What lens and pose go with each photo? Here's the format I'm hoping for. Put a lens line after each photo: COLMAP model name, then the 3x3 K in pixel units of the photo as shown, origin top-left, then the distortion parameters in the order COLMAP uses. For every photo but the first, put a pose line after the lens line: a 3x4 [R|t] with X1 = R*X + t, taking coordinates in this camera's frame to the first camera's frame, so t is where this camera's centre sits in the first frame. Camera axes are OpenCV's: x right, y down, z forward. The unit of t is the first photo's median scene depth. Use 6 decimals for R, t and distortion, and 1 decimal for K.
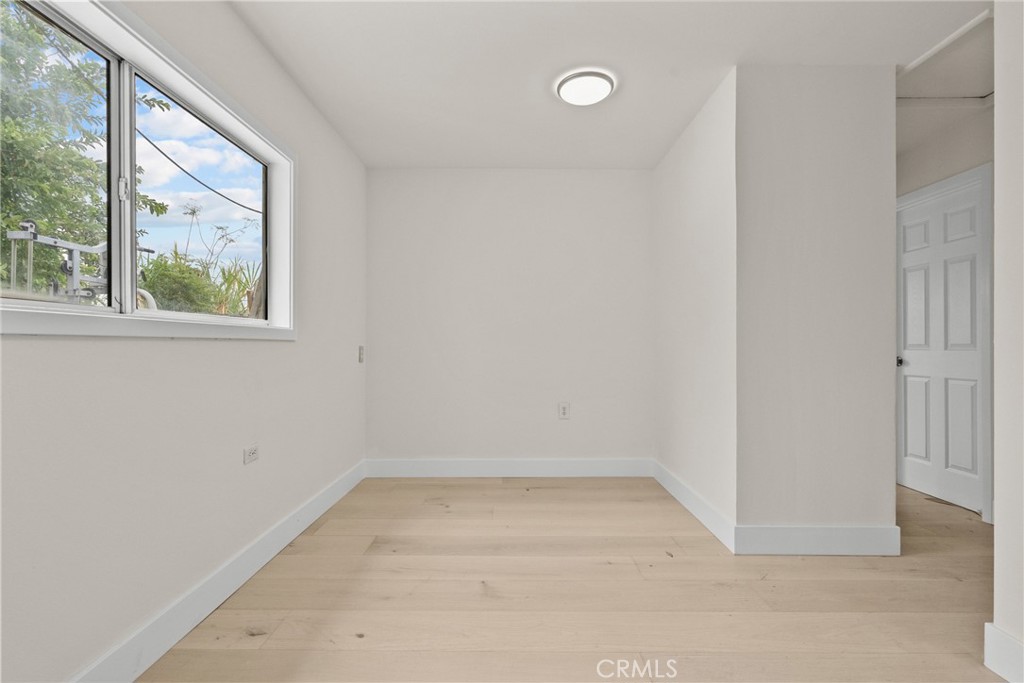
lens RADIAL K [[464.1, 0, 510.6], [0, 464.1, 345.8], [0, 0, 1]] dist [-0.009191, 0.006432]
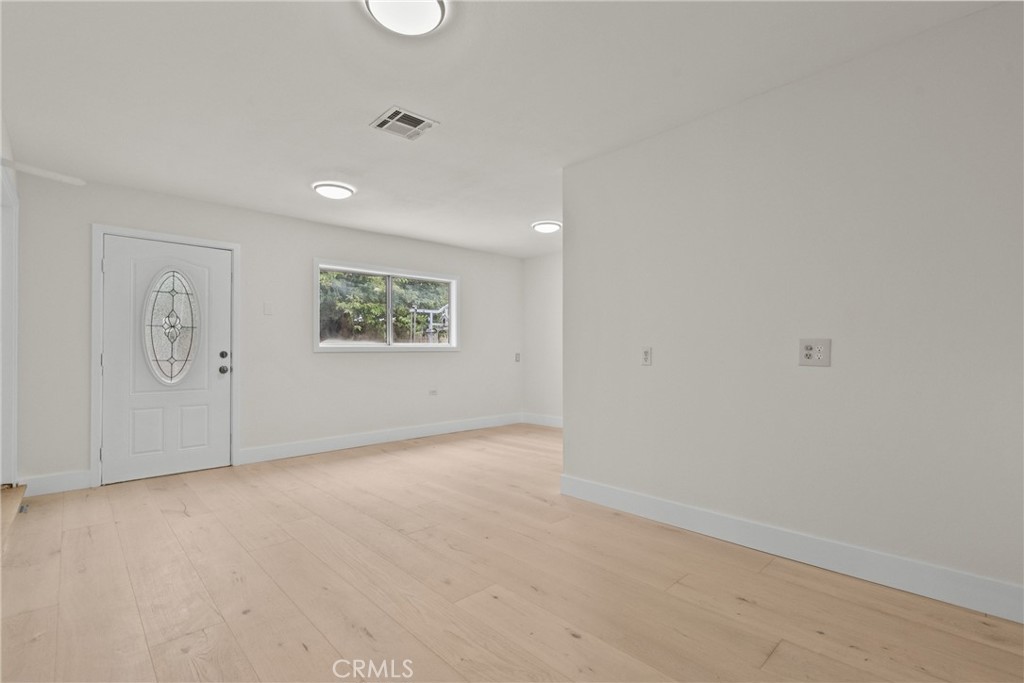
lens RADIAL K [[469.1, 0, 510.5], [0, 469.1, 351.6], [0, 0, 1]] dist [-0.001681, 0.000613]
pose [[0.691305, -0.003079, -0.722557, 1.531304], [0.002708, 0.999995, -0.001671, -0.004954], [0.722558, -0.000802, 0.691309, -0.530731]]
